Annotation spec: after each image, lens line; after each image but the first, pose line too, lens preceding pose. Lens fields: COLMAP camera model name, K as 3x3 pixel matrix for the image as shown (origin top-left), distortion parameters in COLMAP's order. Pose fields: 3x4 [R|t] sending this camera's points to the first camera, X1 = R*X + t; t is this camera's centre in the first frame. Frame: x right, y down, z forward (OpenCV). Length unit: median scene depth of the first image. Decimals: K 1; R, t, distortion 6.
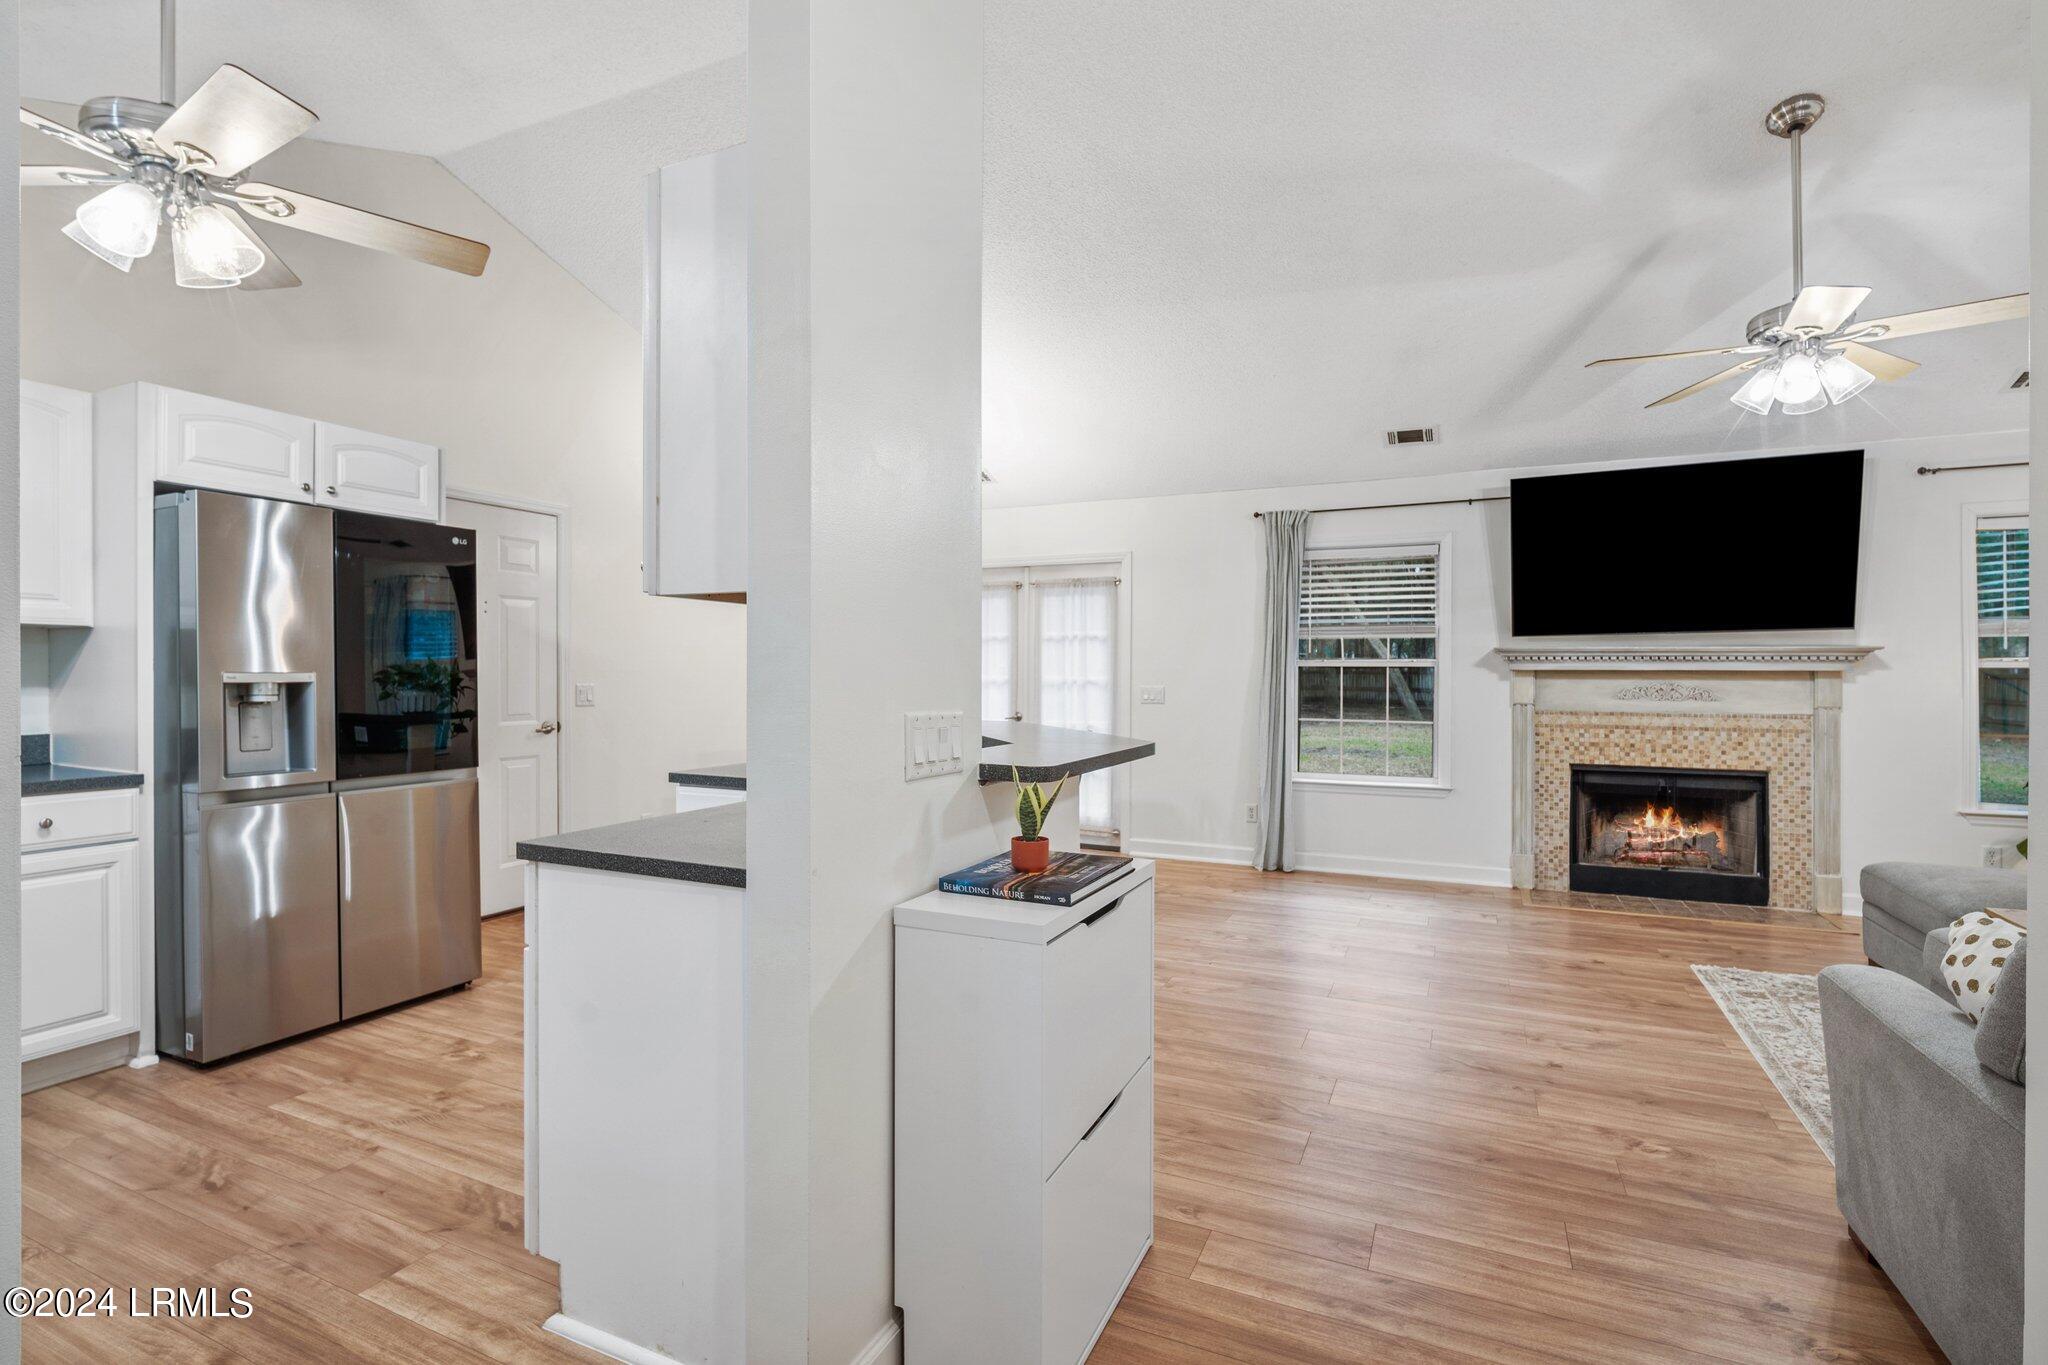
lens RADIAL K [[955.7, 0, 1037.7], [0, 955.7, 672.1], [0, 0, 1]] dist [-0.004202, 0.000466]
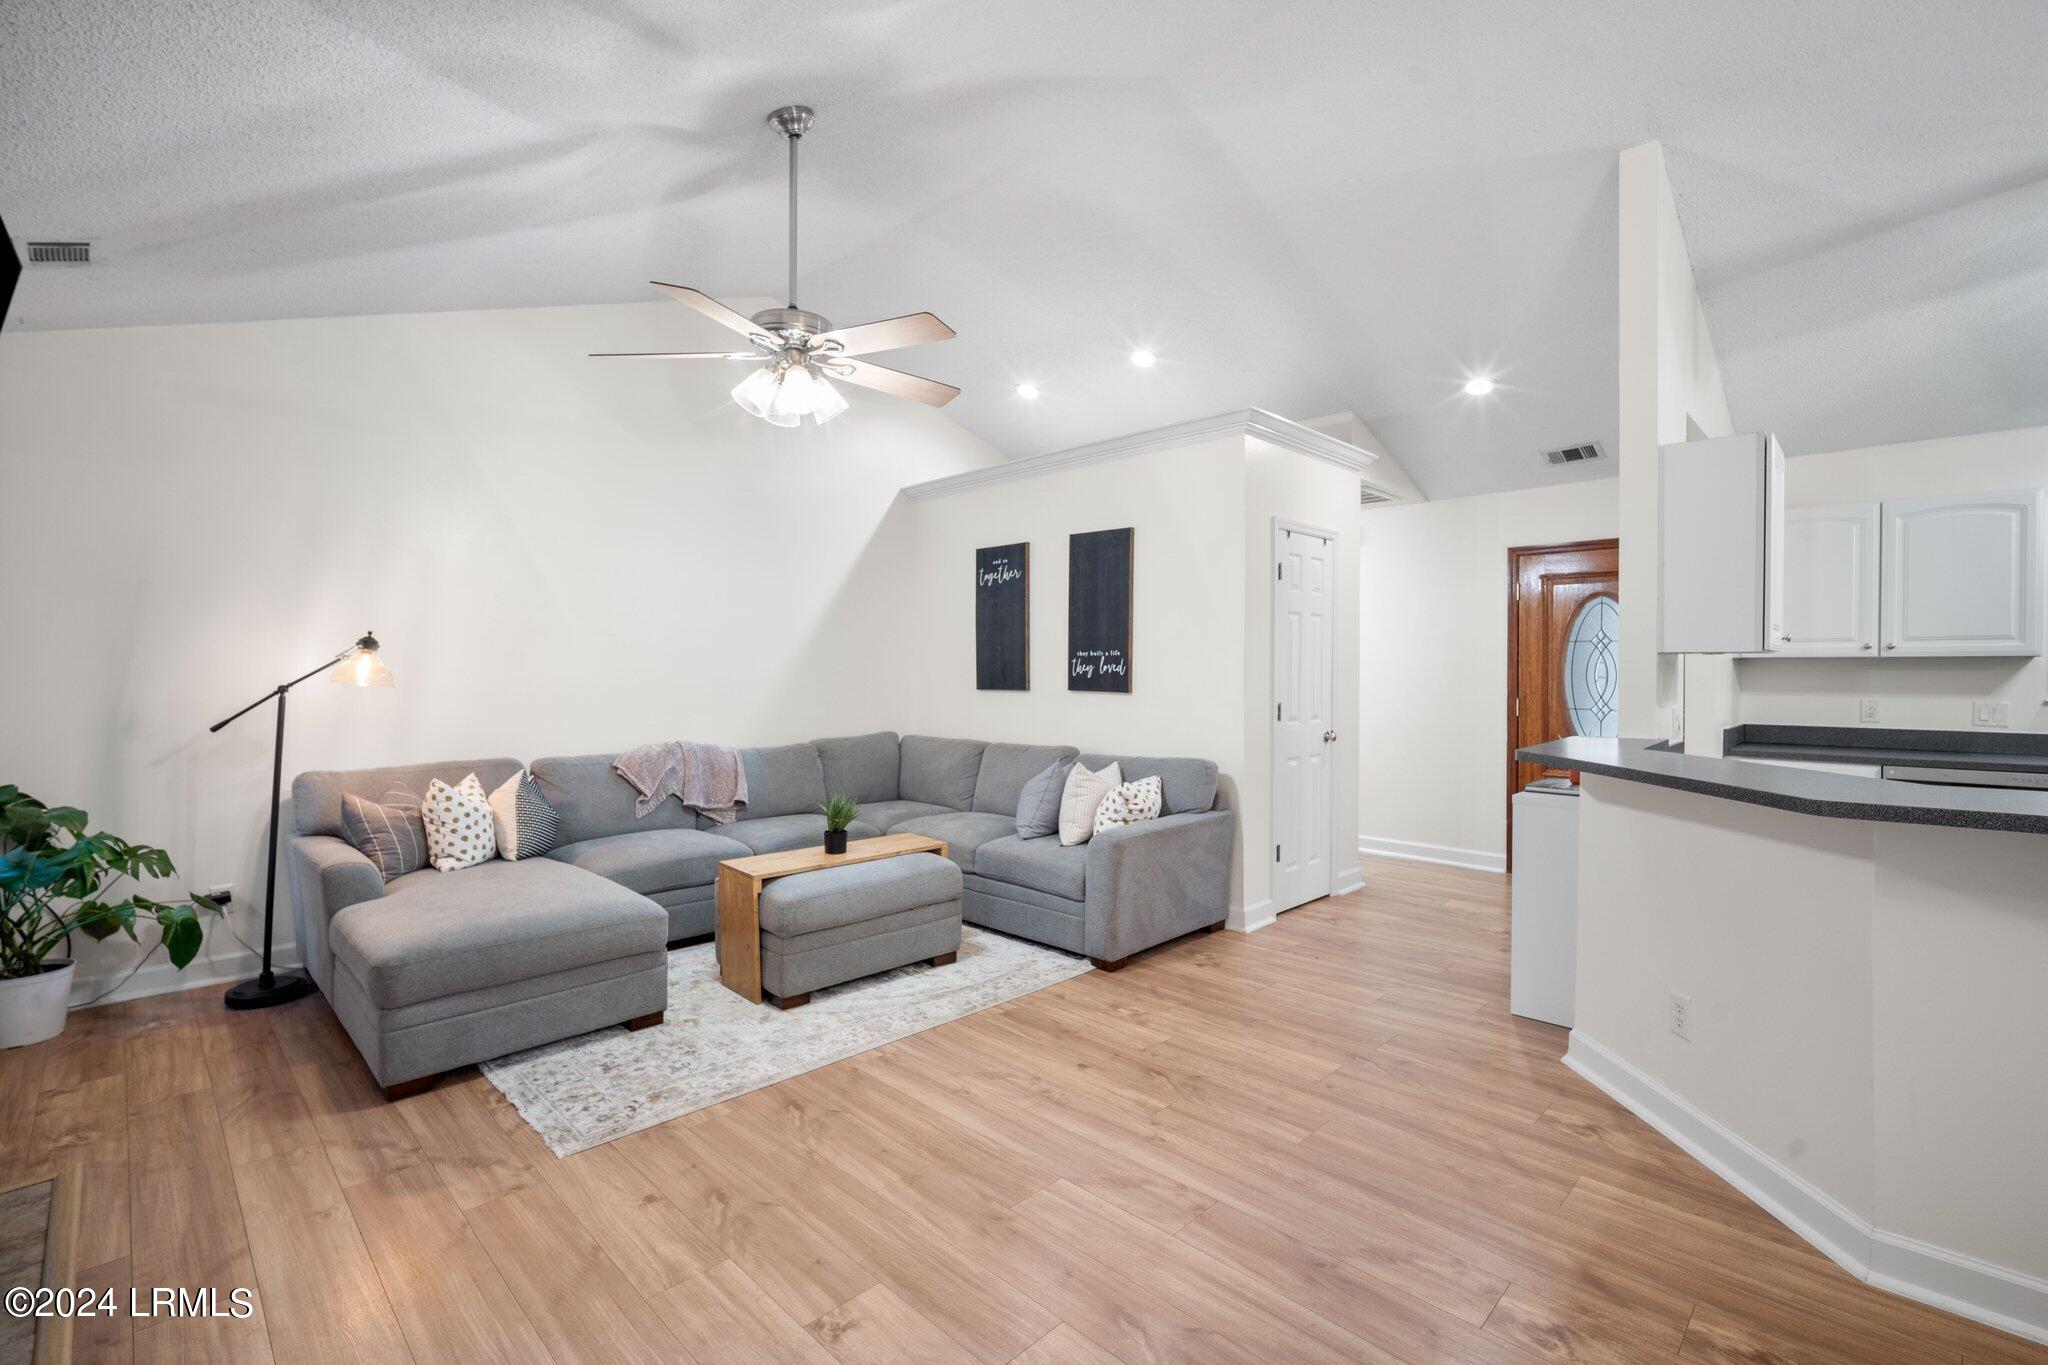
lens RADIAL K [[907.1, 0, 1024.0], [0, 907.1, 683.9], [0, 0, 1]] dist [-0.009841, 0.001576]
pose [[-0.936277, -0.012680, 0.351034, 0.152820], [-0.006425, 0.999799, 0.018979, -0.013623], [-0.351204, 0.015515, -0.936171, 1.139452]]
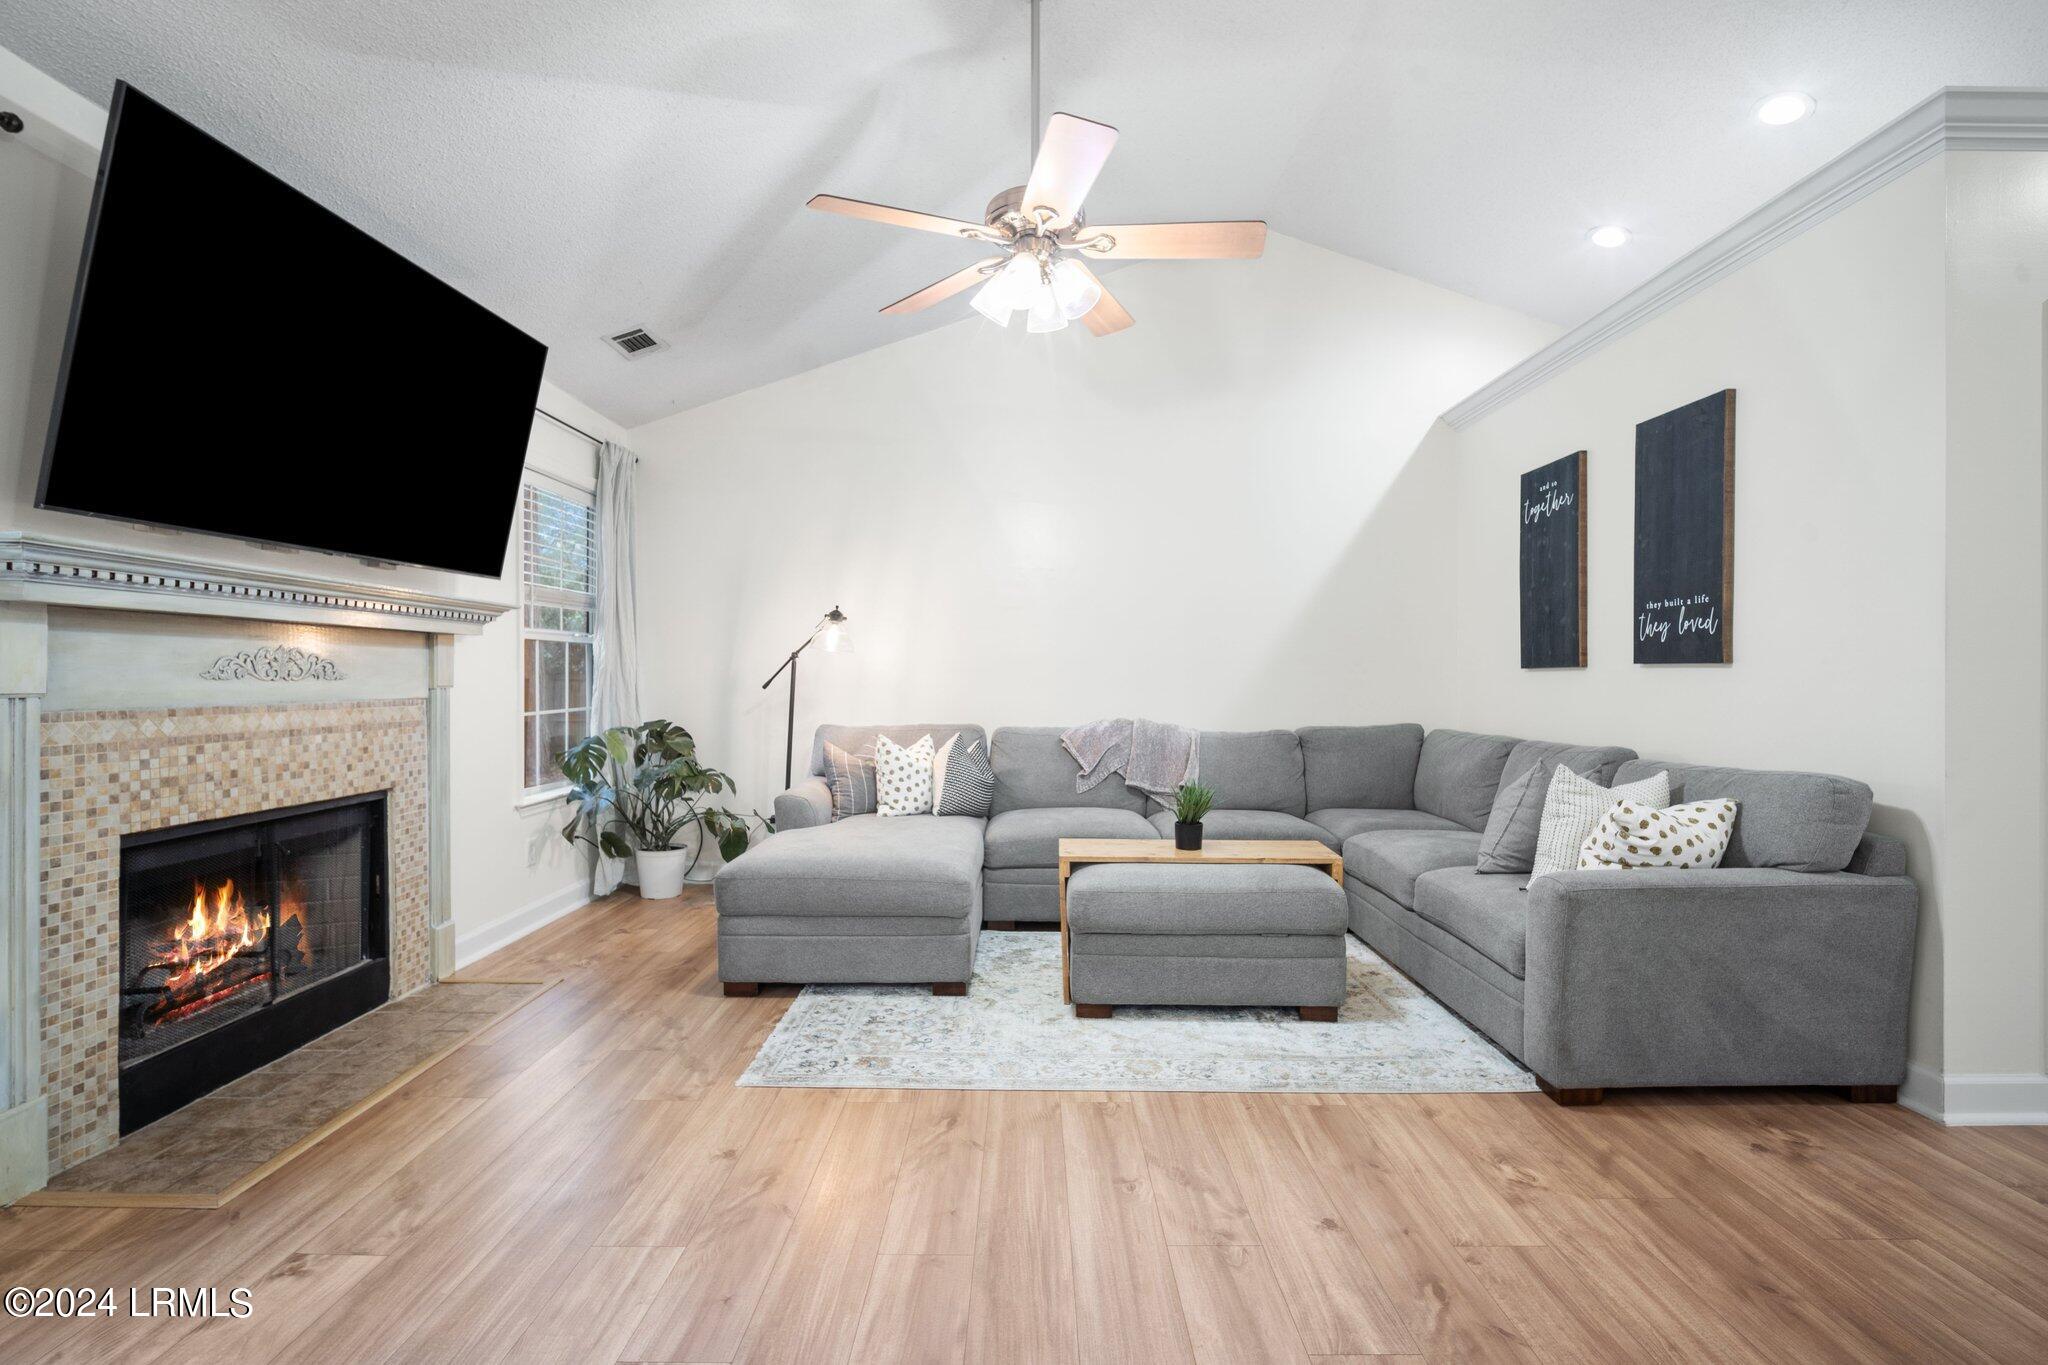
lens RADIAL K [[907.1, 0, 1026.7], [0, 907.1, 683.9], [0, 0, 1]] dist [-0.009841, 0.001576]
pose [[-0.409055, -0.012283, 0.912427, 0.042031], [-0.007583, 0.999921, 0.010061, 0.024202], [-0.912478, -0.002804, -0.409116, 0.844819]]
